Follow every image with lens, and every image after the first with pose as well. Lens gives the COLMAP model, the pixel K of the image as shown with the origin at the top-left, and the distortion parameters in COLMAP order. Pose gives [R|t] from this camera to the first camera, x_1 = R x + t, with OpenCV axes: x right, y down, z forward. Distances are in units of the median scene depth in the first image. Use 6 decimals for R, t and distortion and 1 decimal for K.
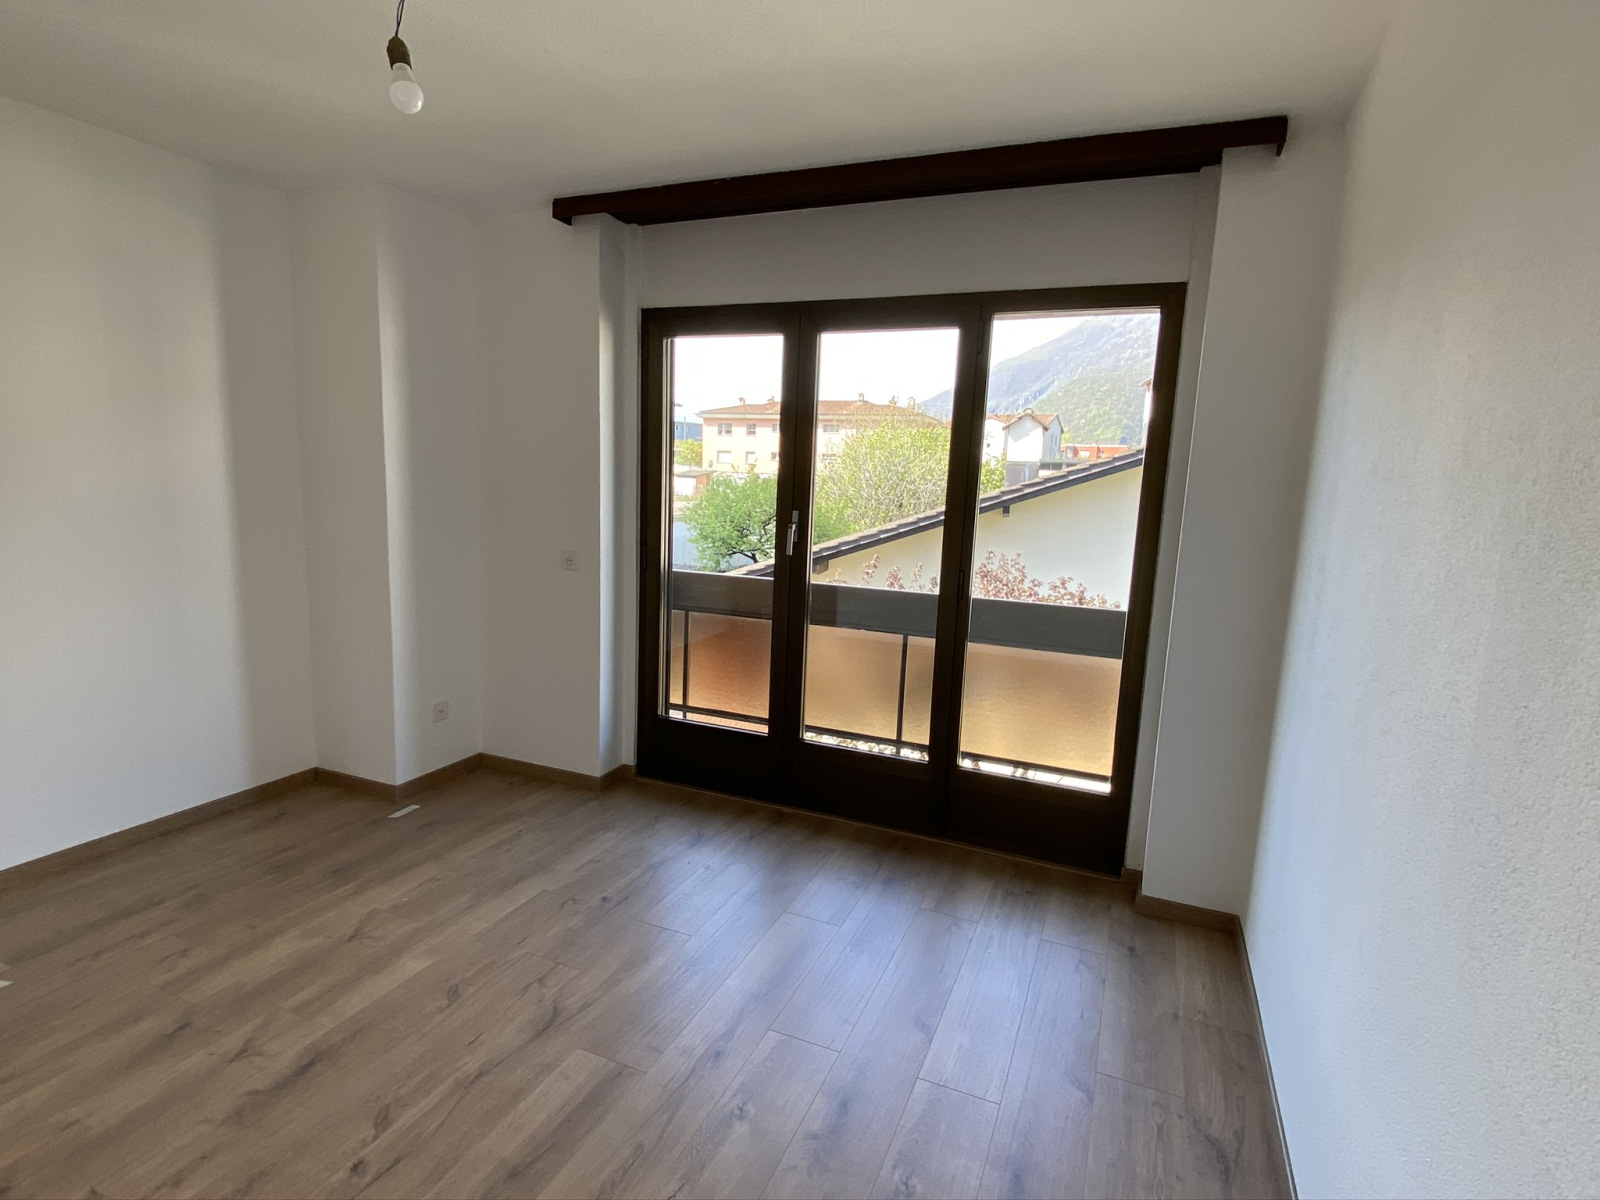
lens RADIAL K [[823.6, 0, 800.0], [0, 823.6, 600.0], [0, 0, 1]] dist [-0.004549, -0.001144]
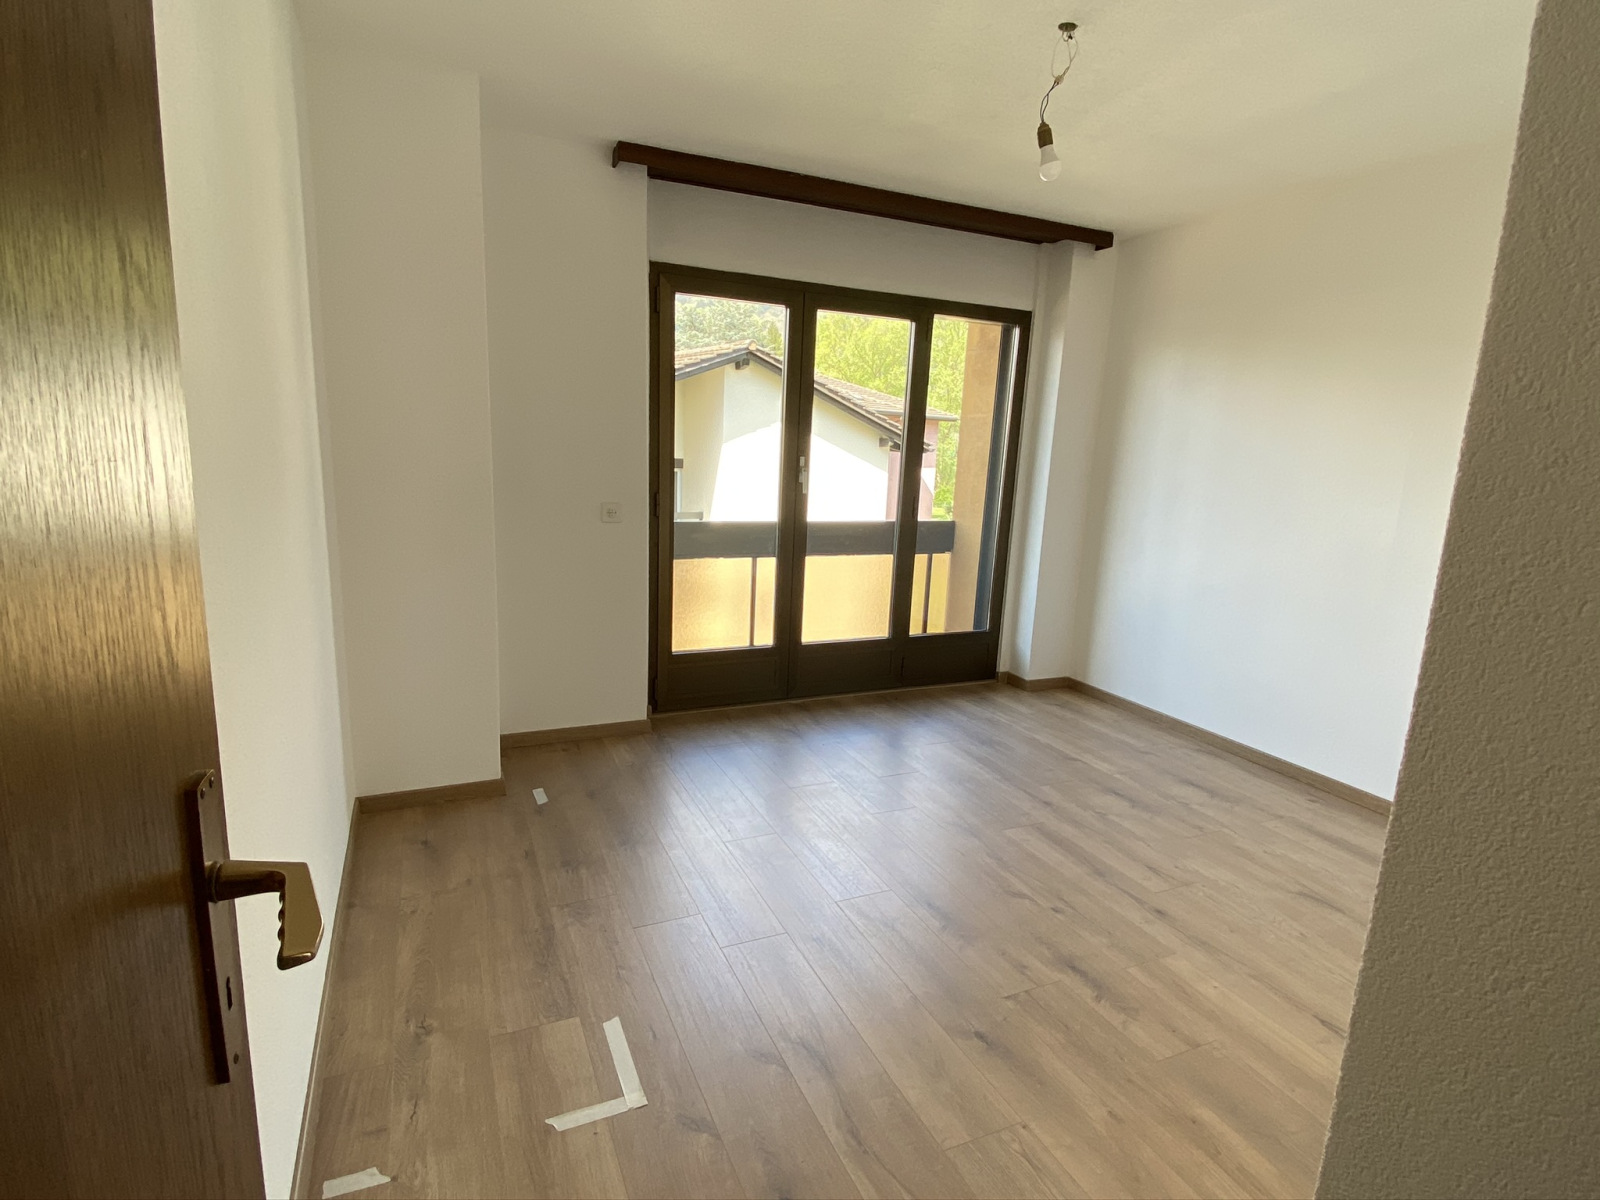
lens RADIAL K [[823.6, 0, 800.0], [0, 823.6, 600.0], [0, 0, 1]] dist [-0.004549, -0.001144]
pose [[0.680722, -0.152066, 0.716585, -0.914326], [0.093480, 0.988252, 0.120915, -0.045629], [-0.726553, -0.015323, 0.686940, 0.156703]]
